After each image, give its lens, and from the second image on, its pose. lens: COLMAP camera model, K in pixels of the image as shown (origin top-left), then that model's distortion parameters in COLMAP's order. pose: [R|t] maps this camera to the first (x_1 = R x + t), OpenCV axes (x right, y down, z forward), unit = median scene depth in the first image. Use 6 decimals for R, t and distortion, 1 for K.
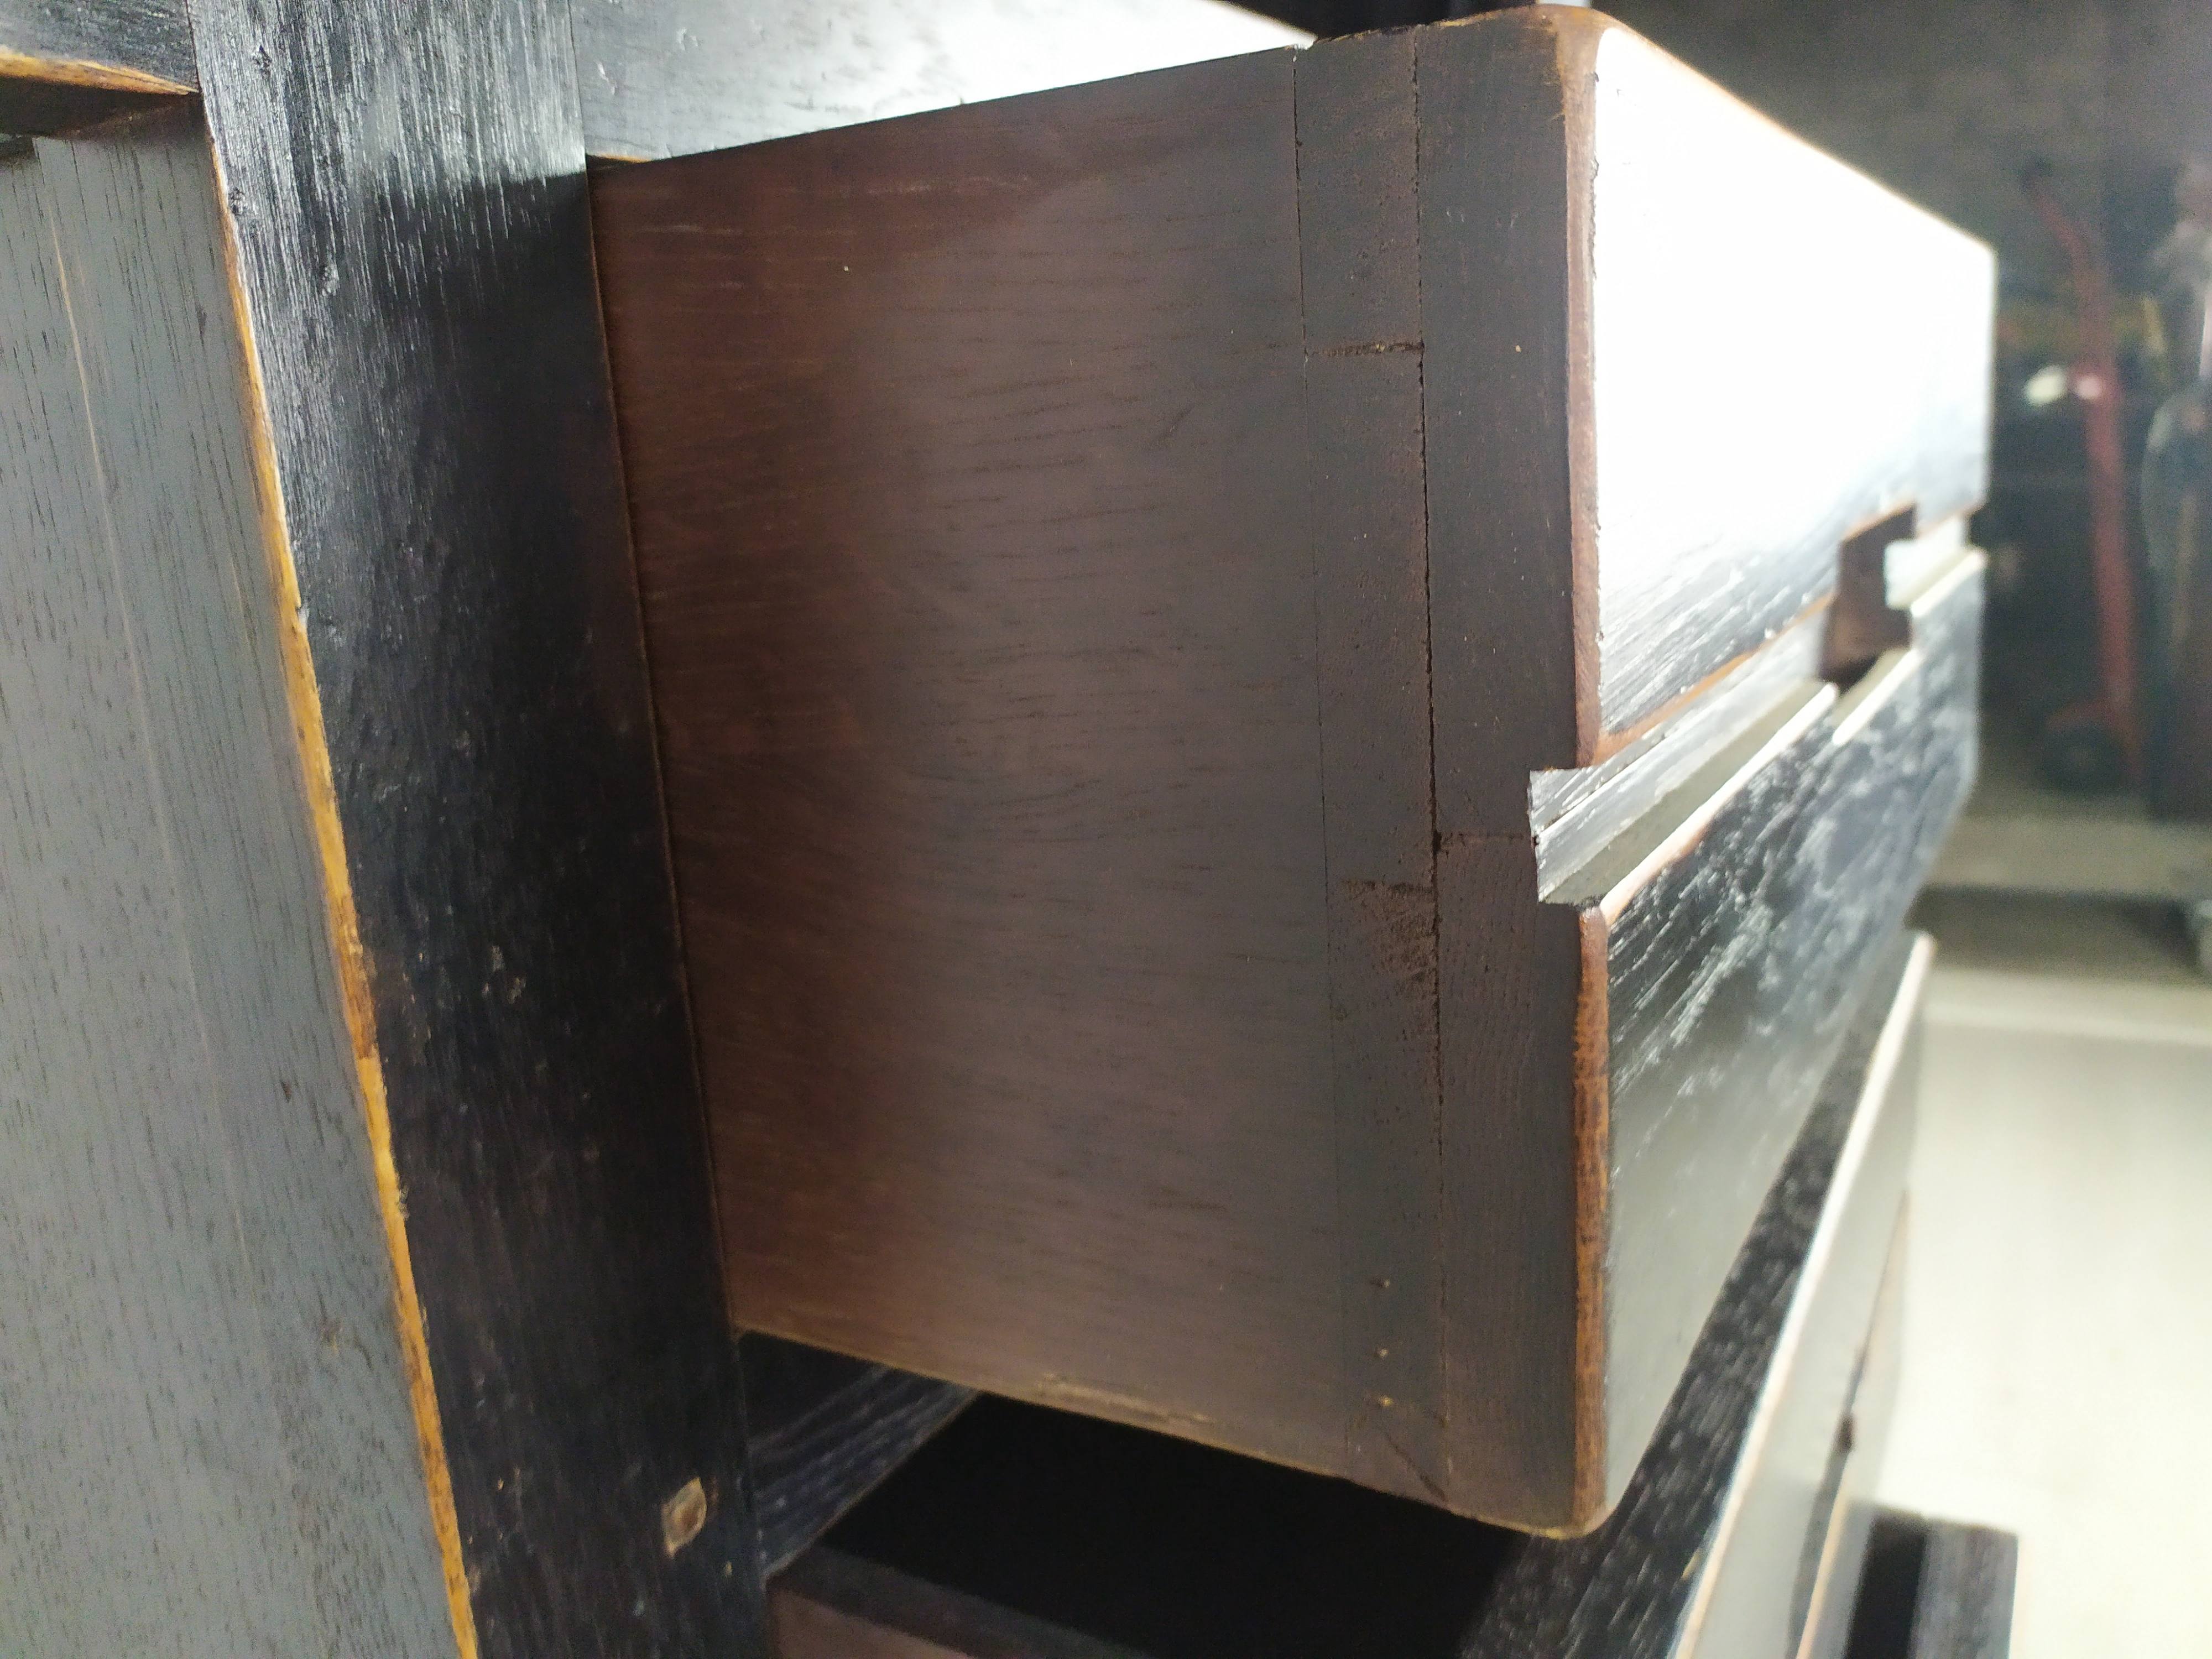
lens RADIAL K [[1722.4, 0, 1127.6], [0, 1722.4, 777.7], [0, 0, 1]] dist [0.053962, -0.071531]
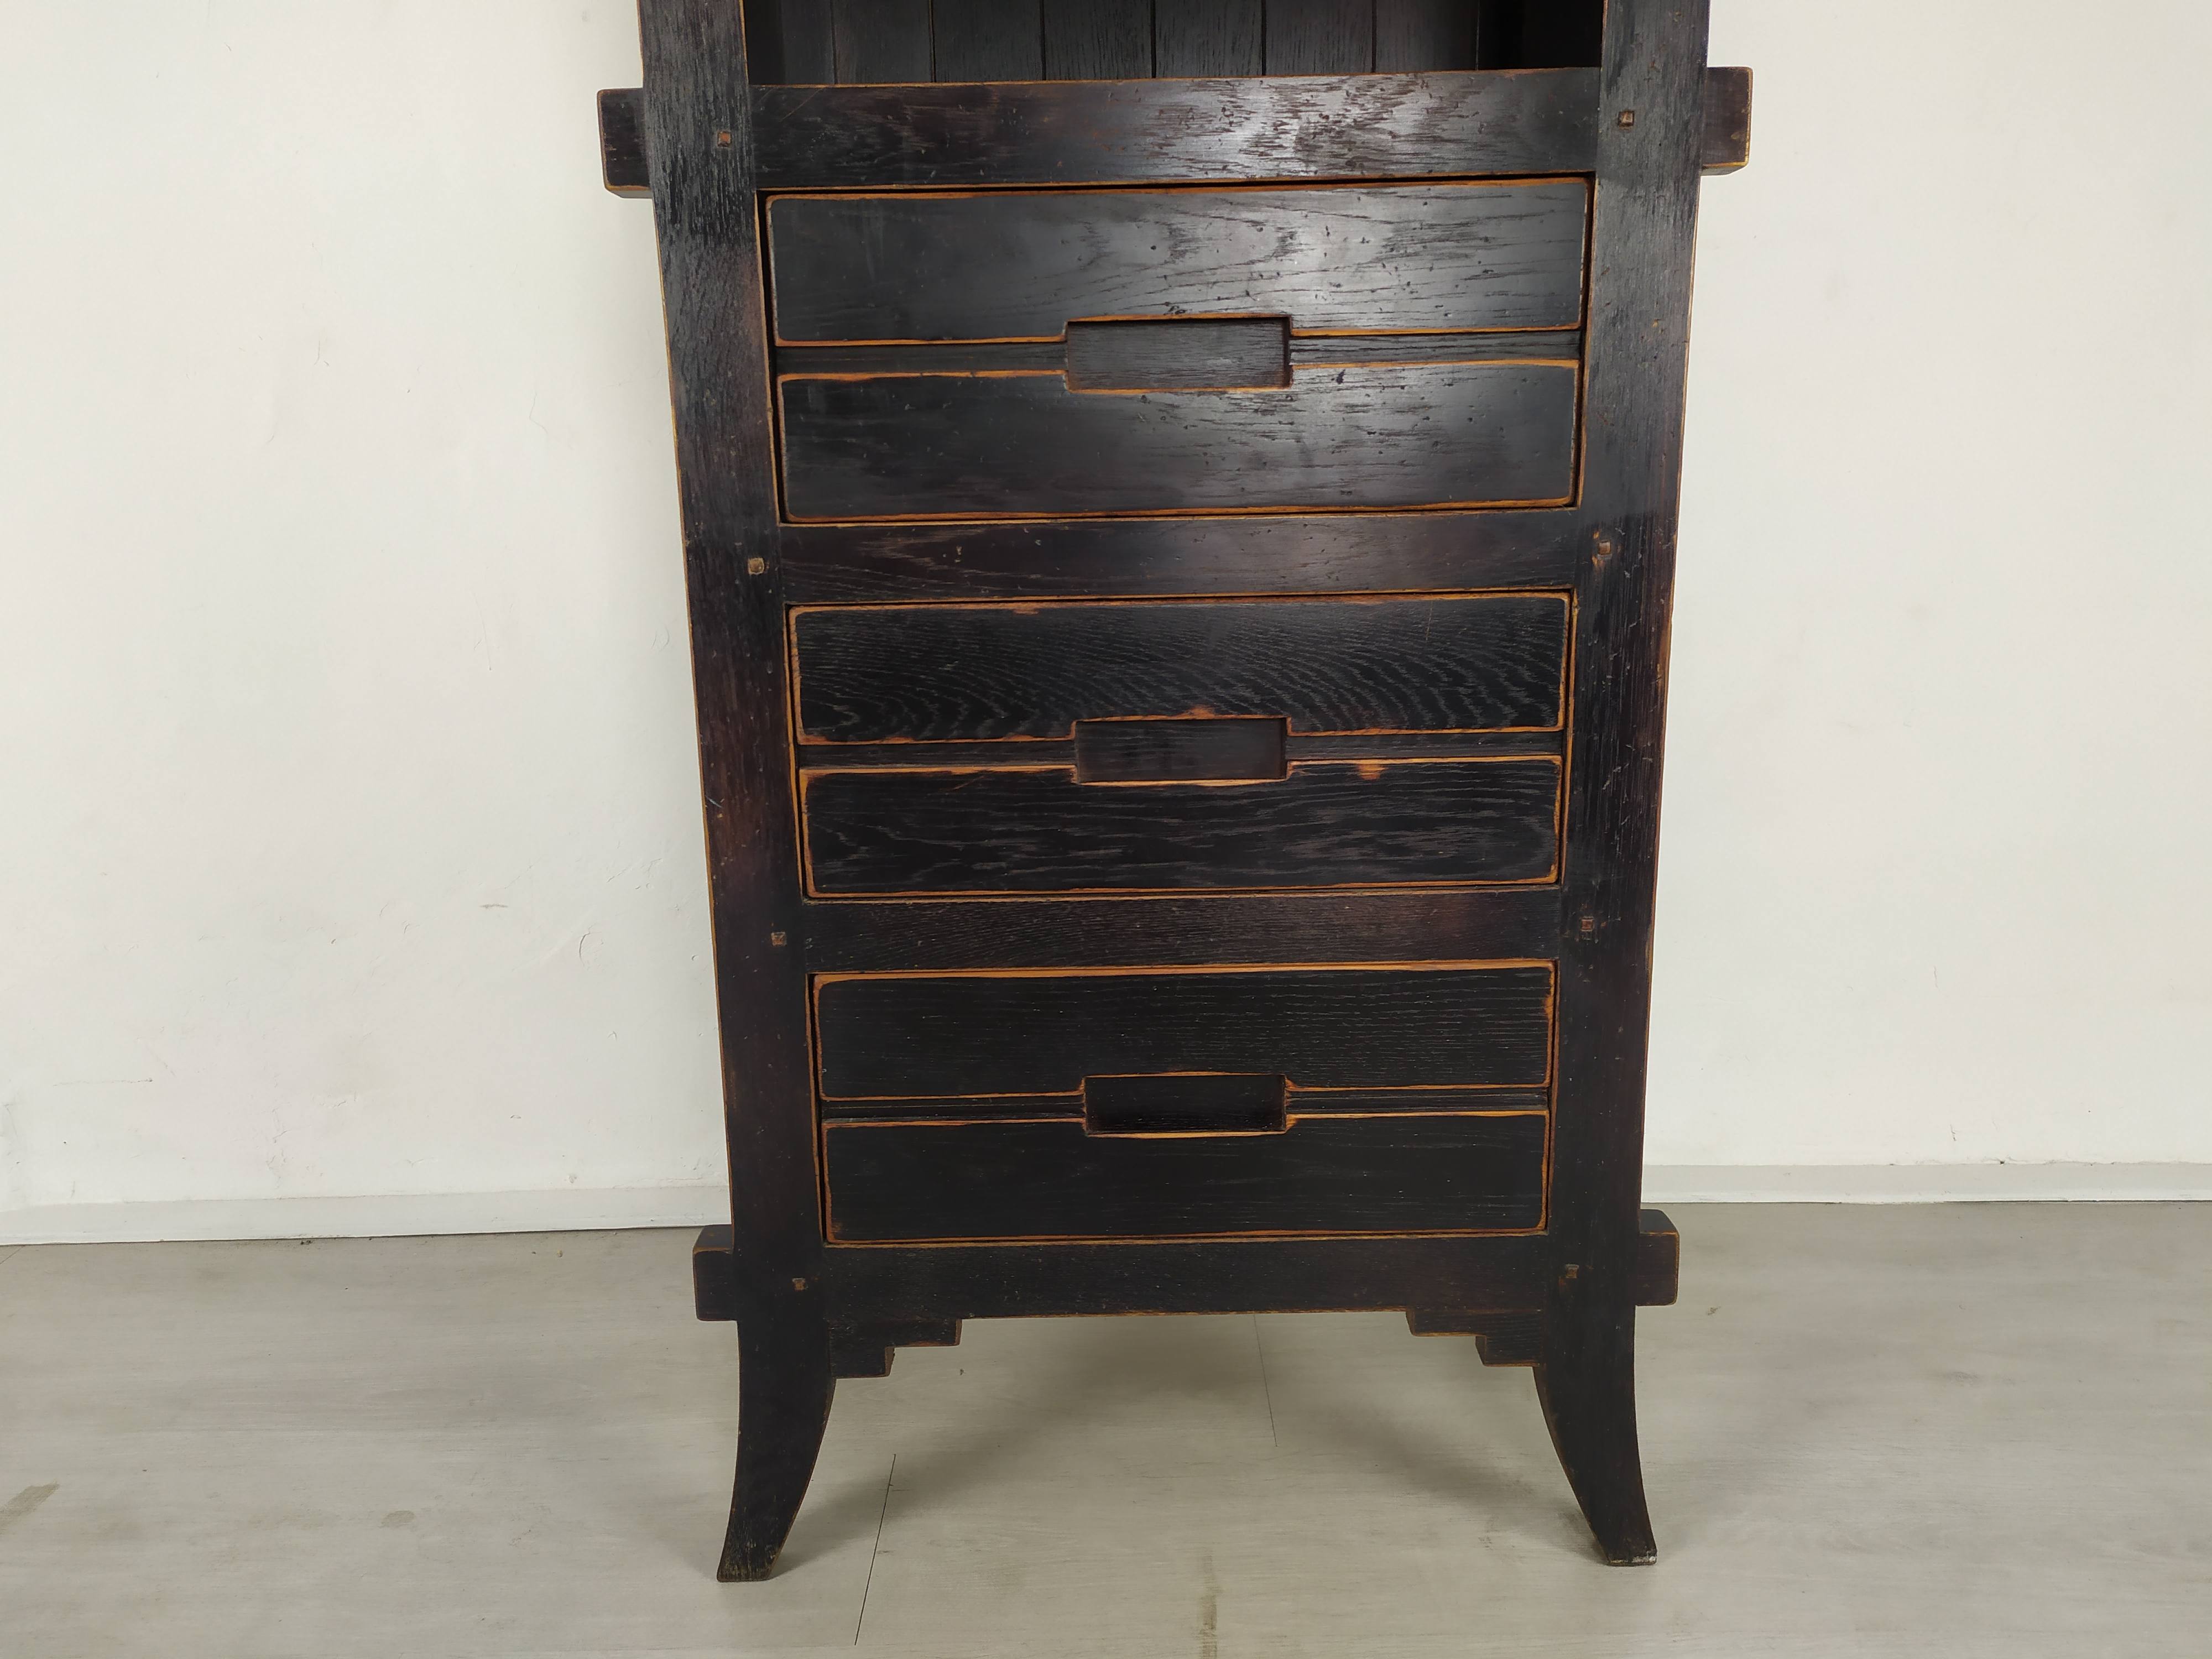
lens RADIAL K [[1659.7, 0, 1106.0], [0, 1659.7, 829.5], [0, 0, 1]] dist [0.051802, -0.045676]
pose [[0.499134, 0.243532, -0.831600, 3.761812], [-0.184369, 0.967567, 0.172690, 0.254467], [0.846684, 0.067126, 0.527845, -0.240570]]
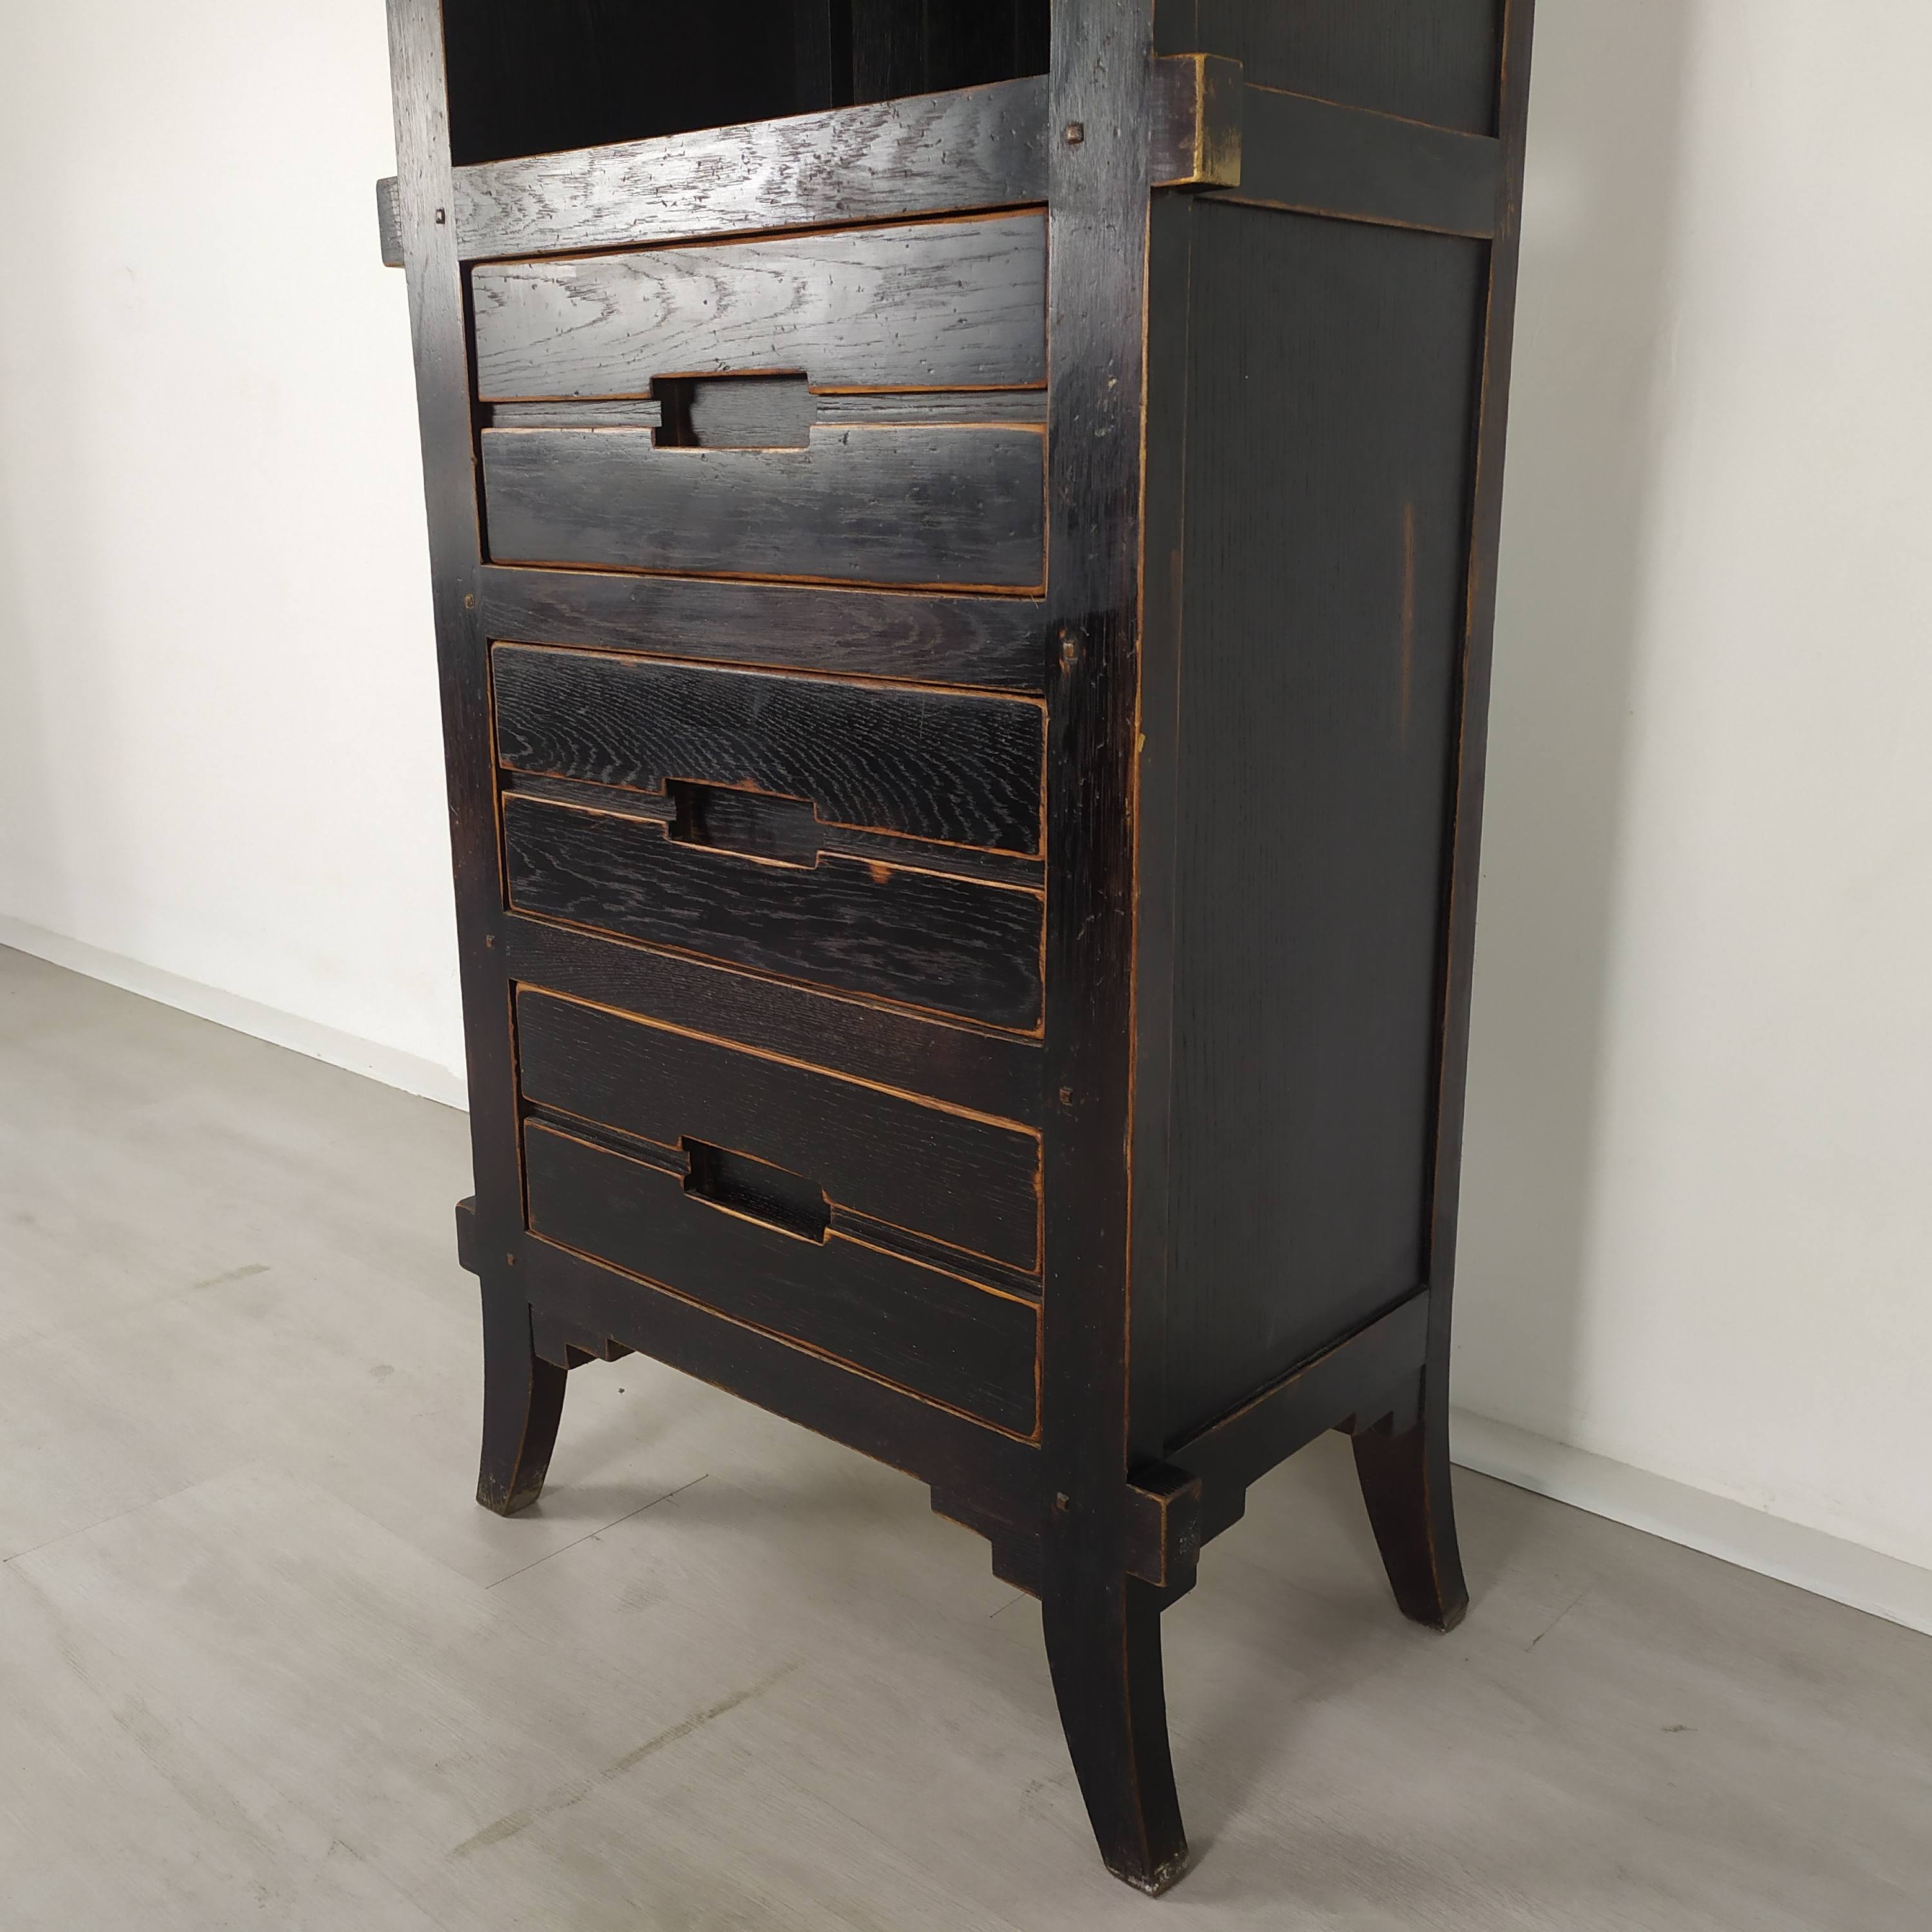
lens RADIAL K [[1969.1, 0, 973.3], [0, 1969.1, 953.1], [0, 0, 1]] dist [0.023999, 0.026875]
pose [[-0.197855, 0.306437, -0.931101, 4.794211], [-0.179053, 0.922600, 0.341687, -0.717984], [0.963739, 0.234321, -0.127672, 3.443772]]
